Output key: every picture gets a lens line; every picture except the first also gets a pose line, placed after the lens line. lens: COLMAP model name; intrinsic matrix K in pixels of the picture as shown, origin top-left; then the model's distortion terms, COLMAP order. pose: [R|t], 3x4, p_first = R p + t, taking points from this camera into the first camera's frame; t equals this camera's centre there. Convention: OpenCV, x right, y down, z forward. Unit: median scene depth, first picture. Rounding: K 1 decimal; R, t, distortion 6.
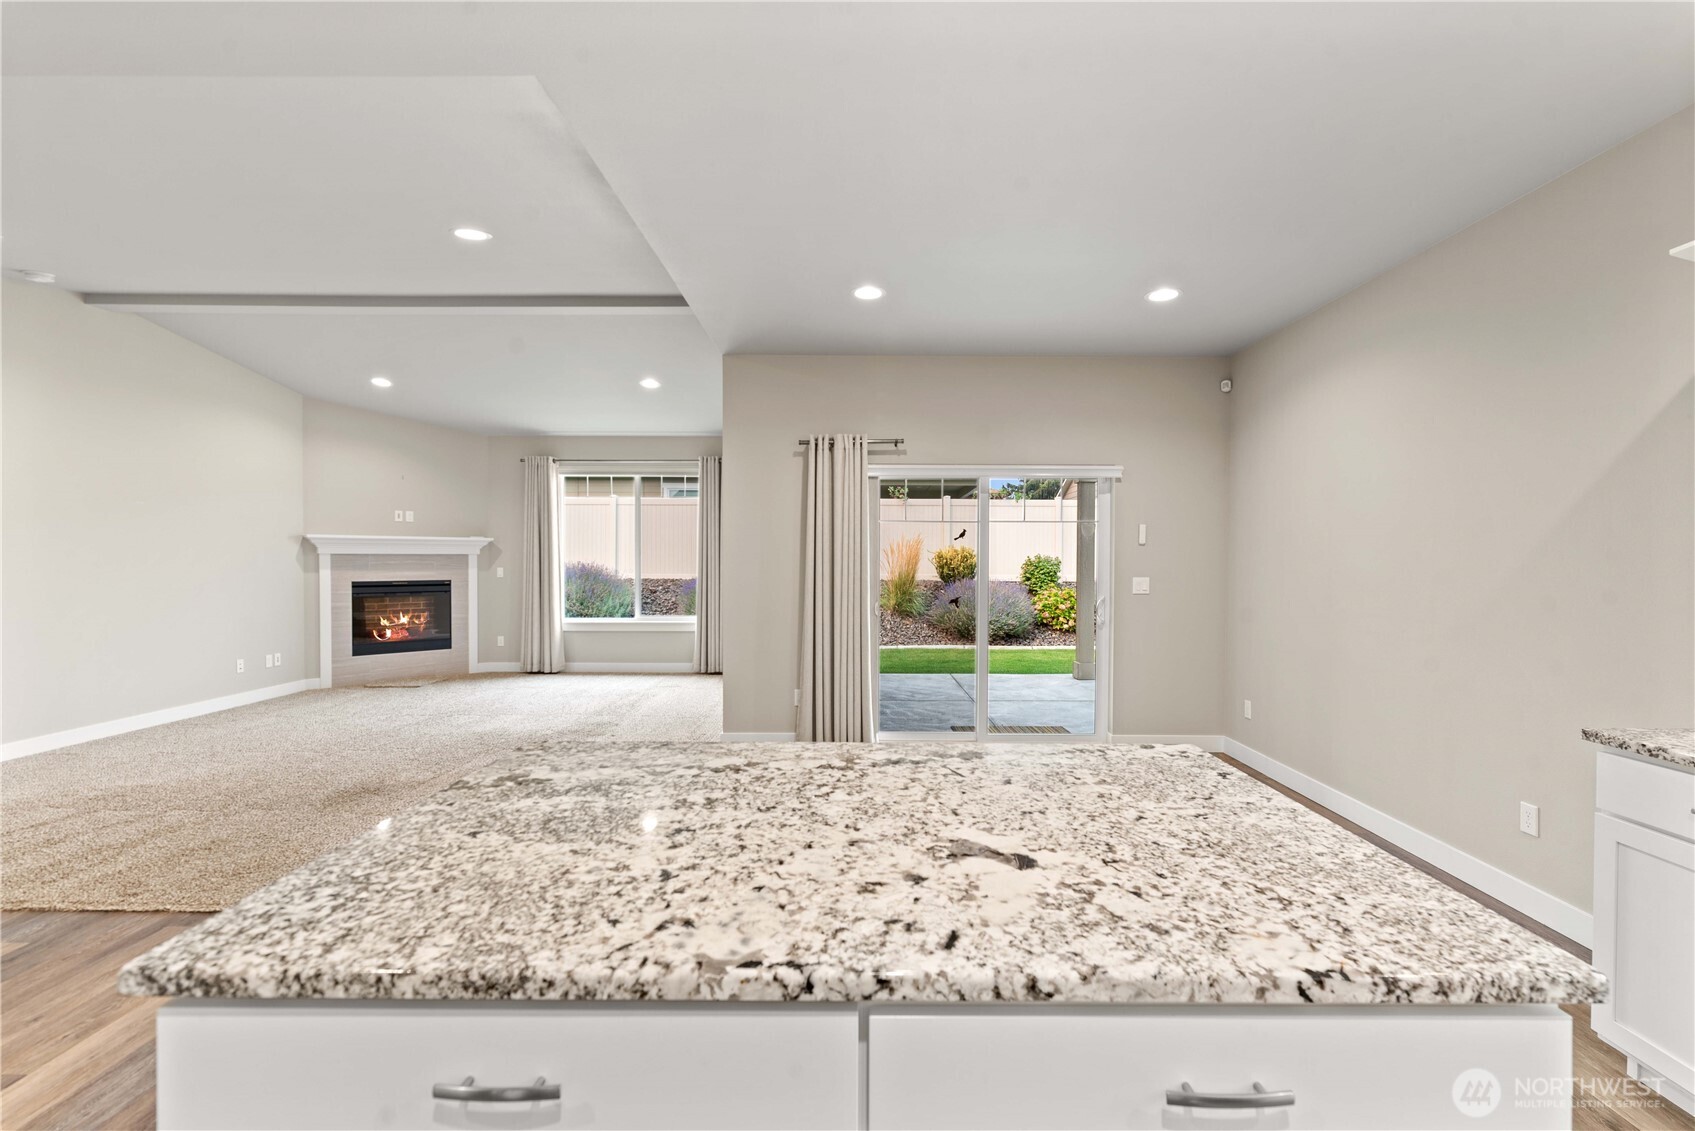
lens RADIAL K [[734.6, 0, 859.1], [0, 734.6, 567.6], [0, 0, 1]] dist [0.001638, 0.000083]
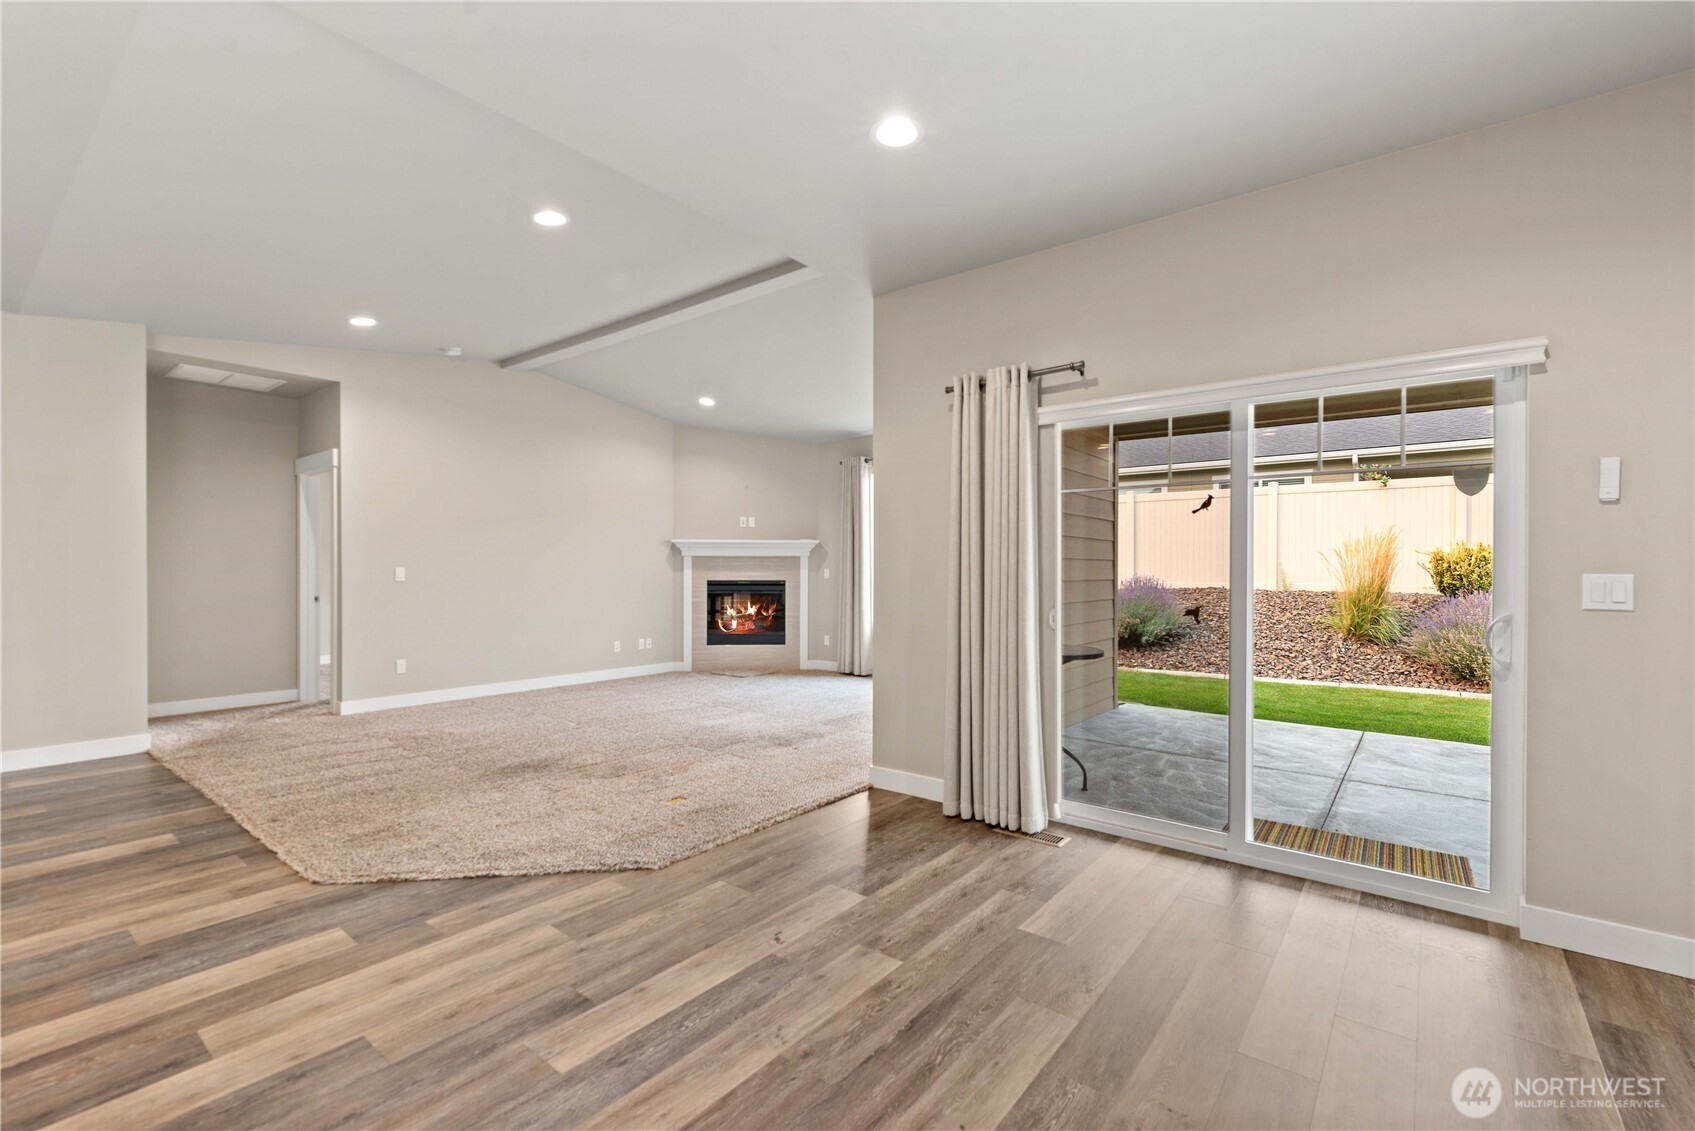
lens RADIAL K [[734.6, 0, 856.4], [0, 734.6, 567.6], [0, 0, 1]] dist [0.001638, 0.000083]
pose [[0.789149, -0.002187, -0.614197, 0.183783], [-0.007868, 0.999876, -0.013670, 0.012131], [0.614151, 0.015620, 0.789034, 0.219388]]
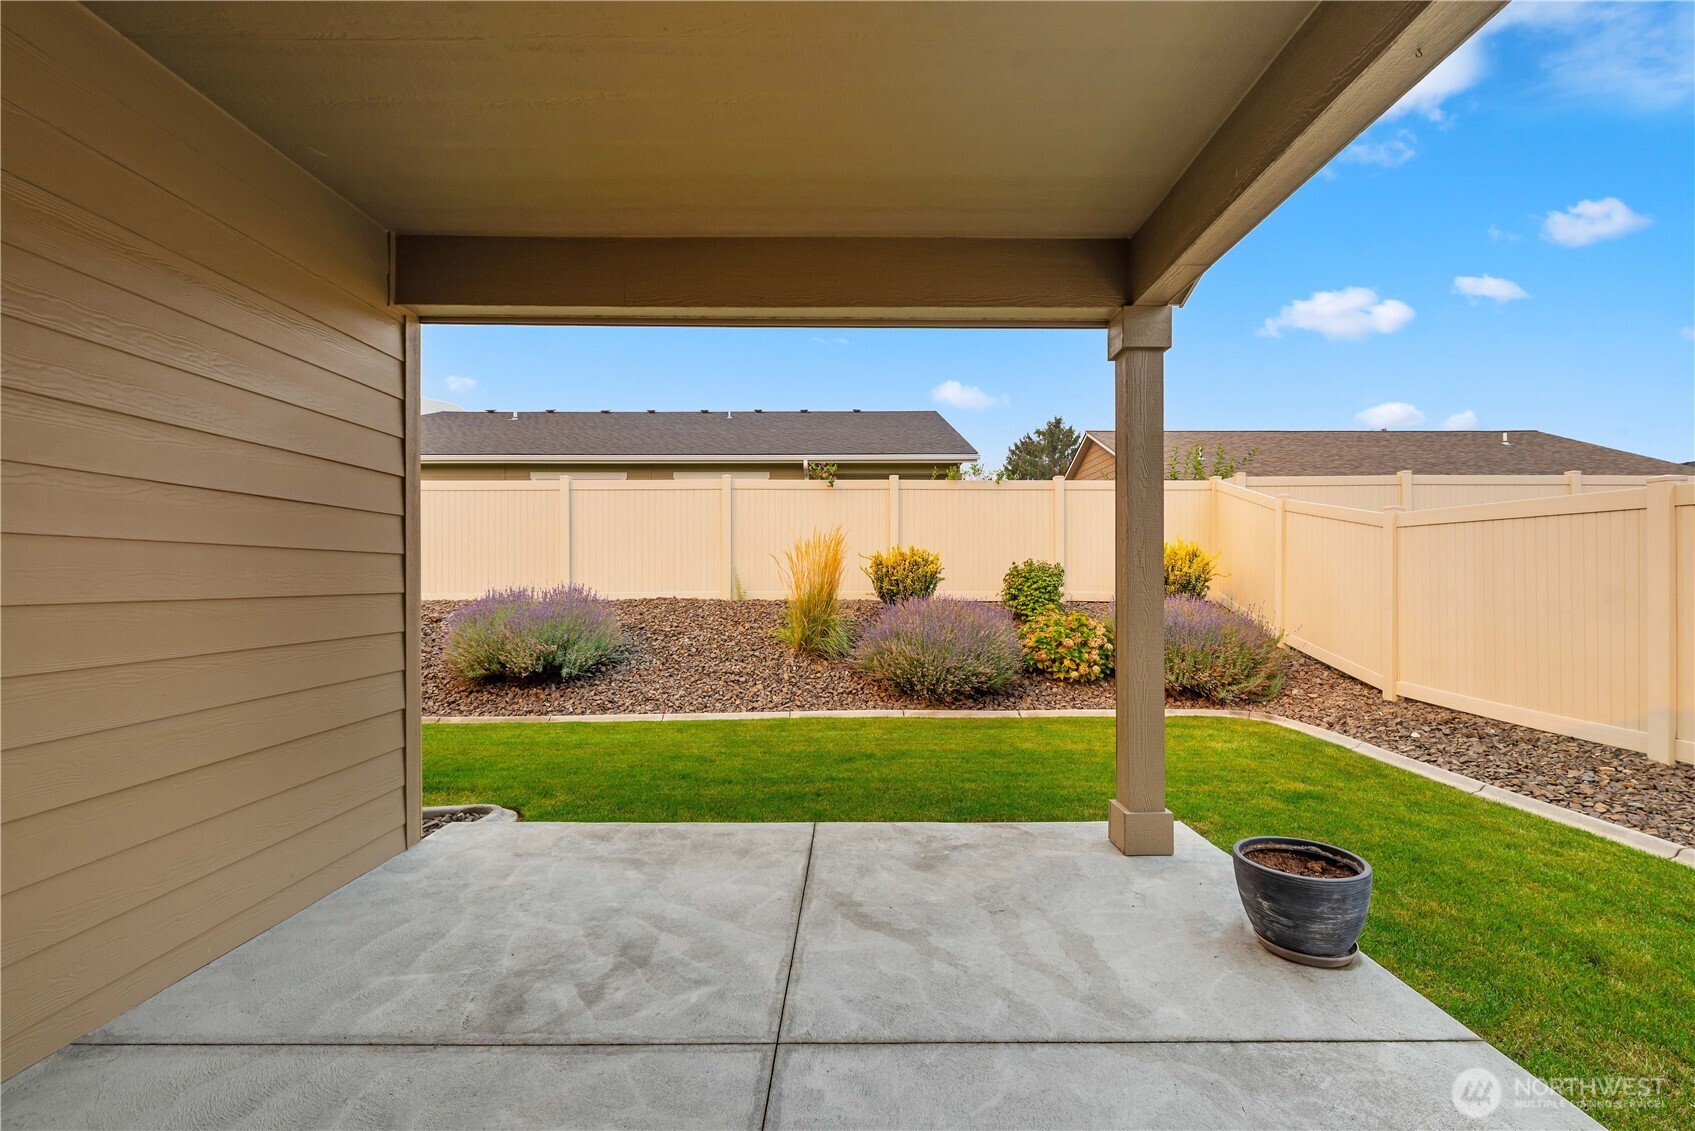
lens RADIAL K [[734.6, 0, 858.5], [0, 734.6, 571.9], [0, 0, 1]] dist [0.001638, 0.000083]
pose [[0.999967, -0.006209, 0.005210, 0.158957], [0.006310, 0.999788, -0.019600, 0.009357], [-0.005087, 0.019633, 0.999794, 0.622481]]
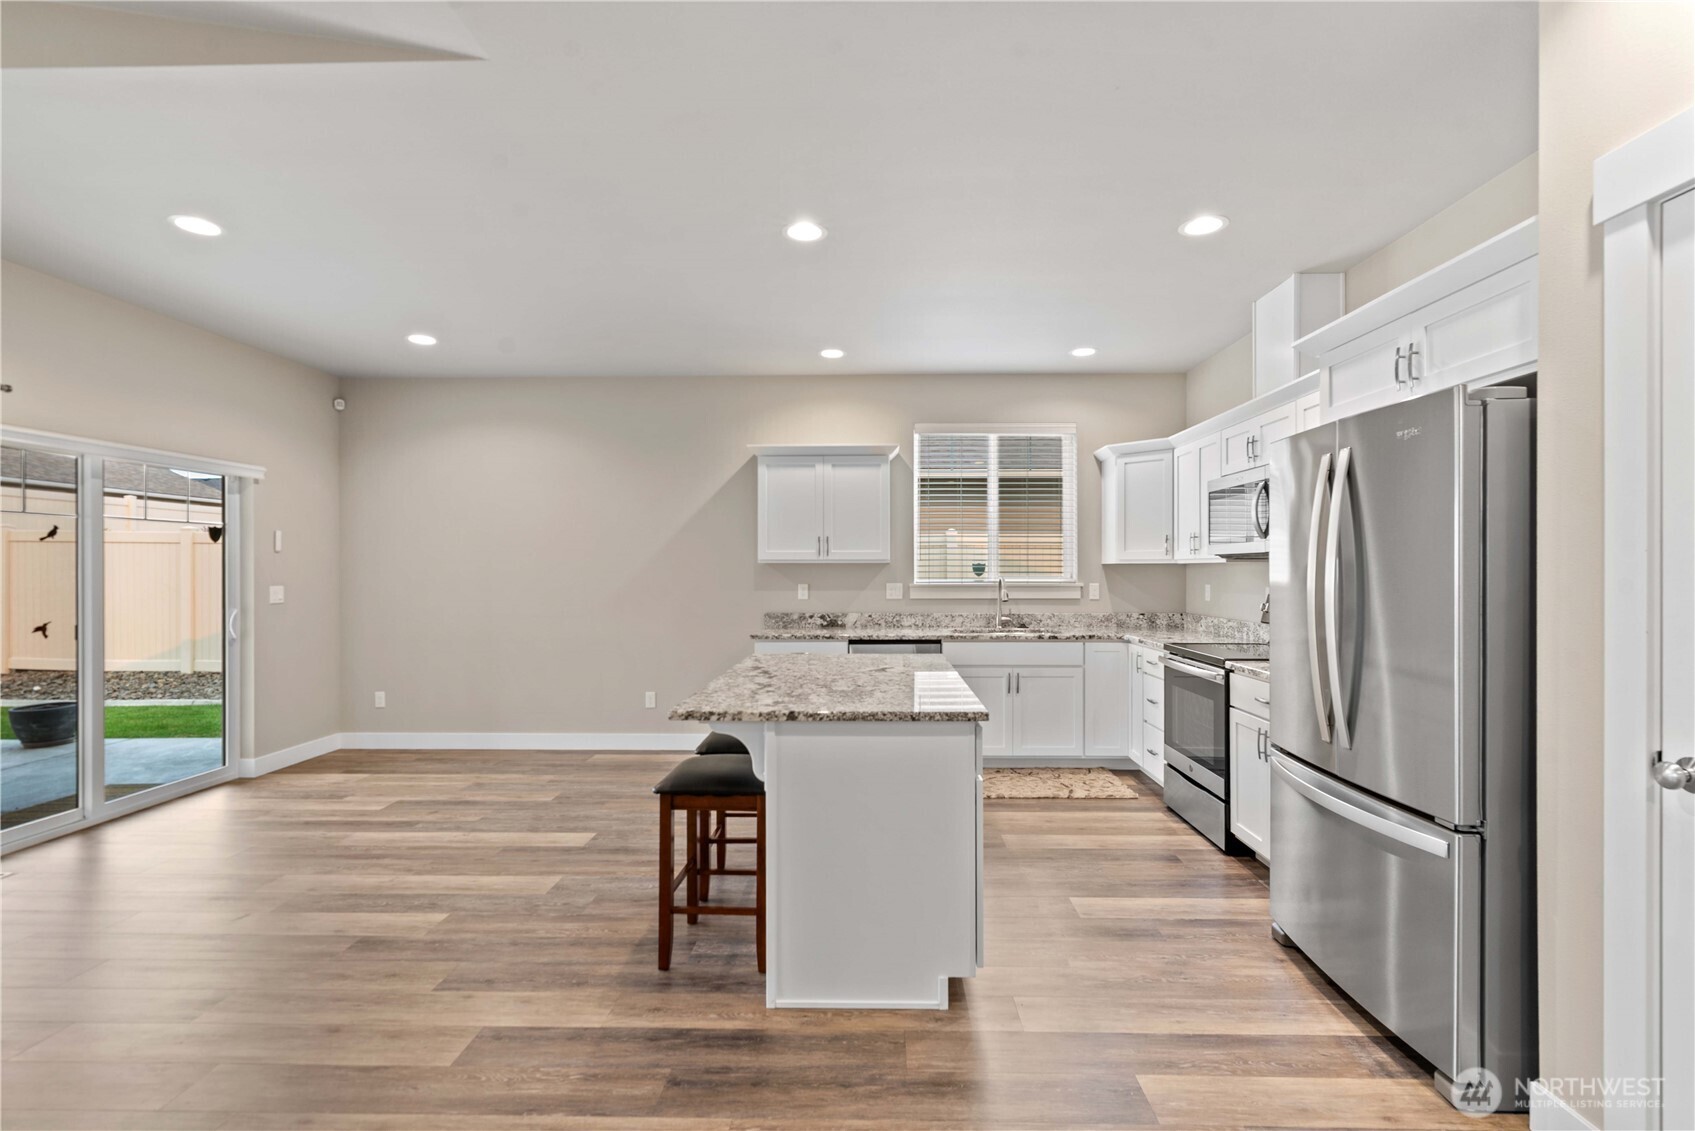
lens RADIAL K [[765.5, 0, 872.8], [0, 765.5, 570.8], [0, 0, 1]] dist [-0.004622, 0.000819]
pose [[0.005781, -0.007544, 0.999955, -0.374516], [0.014393, 0.999869, 0.007460, -0.001736], [-0.999880, 0.014349, 0.005889, 0.136658]]
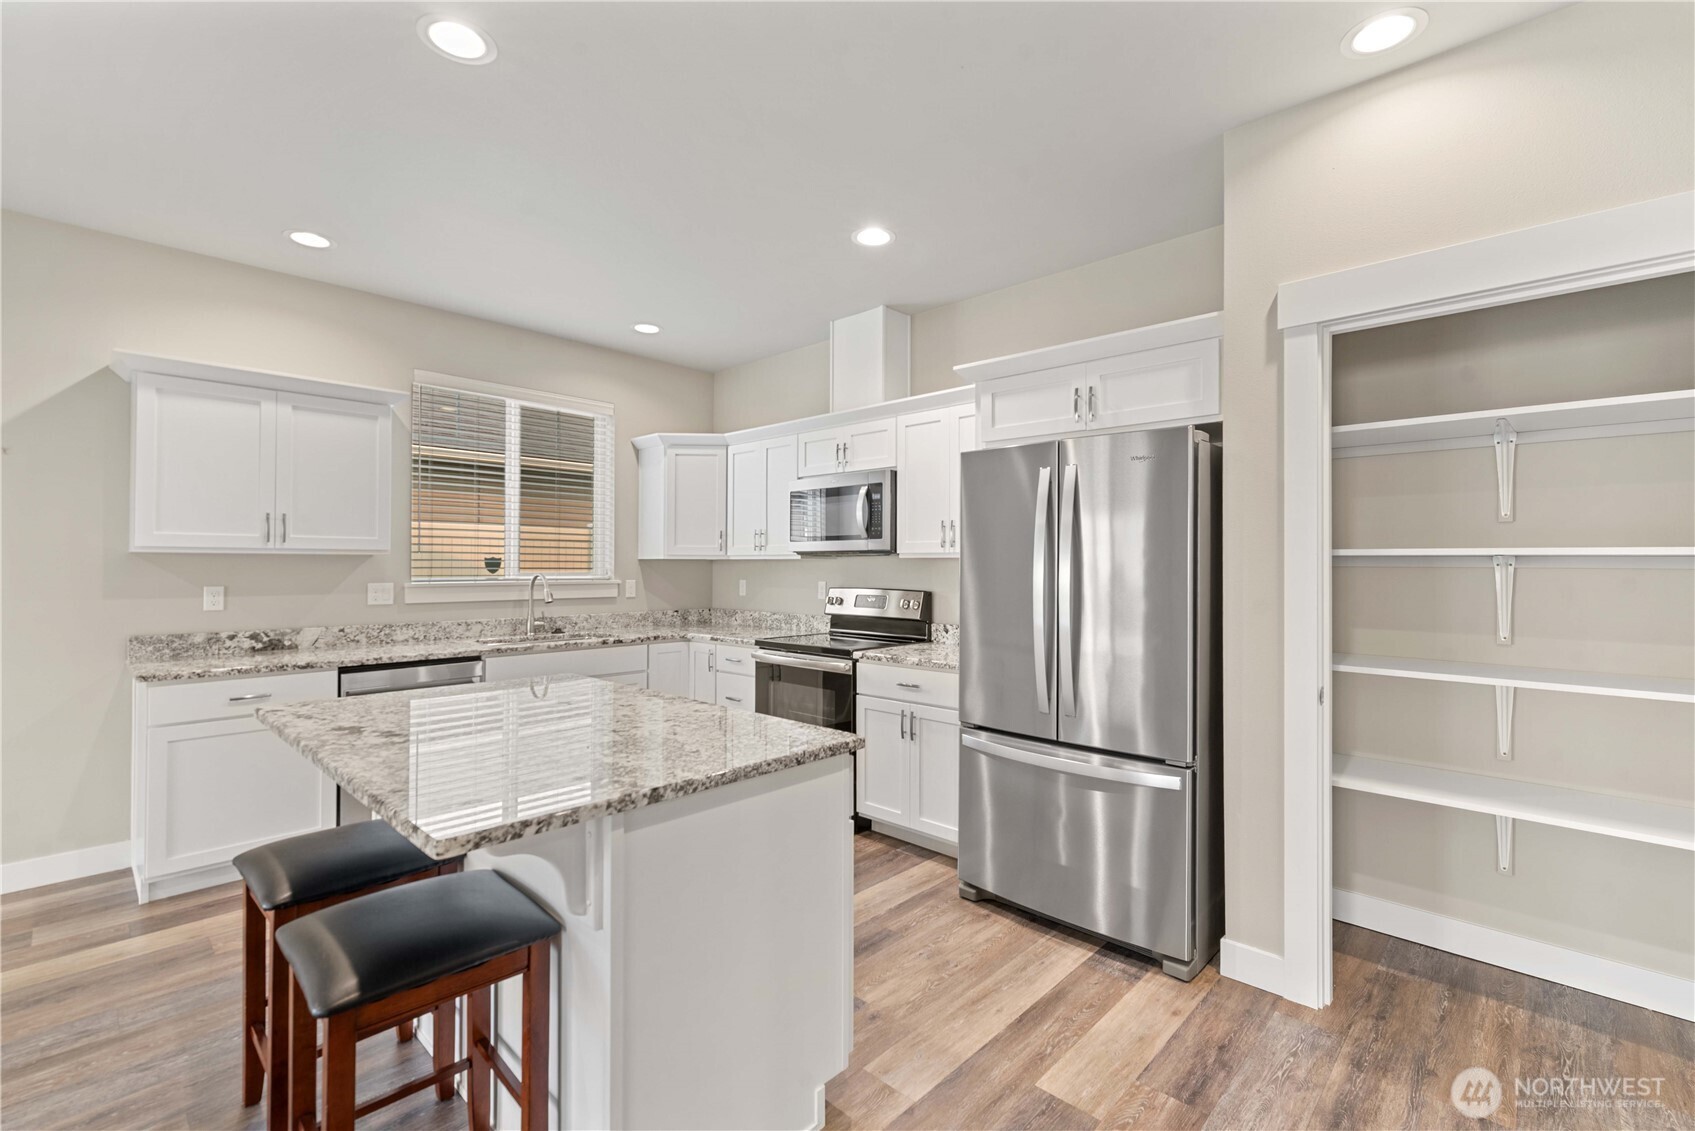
lens RADIAL K [[734.6, 0, 866.2], [0, 734.6, 561.5], [0, 0, 1]] dist [0.001638, 0.000083]
pose [[-0.737109, -0.003472, 0.675765, -0.244966], [0.001837, 0.999973, 0.007141, -0.002034], [-0.675771, 0.006506, -0.737082, 0.260903]]
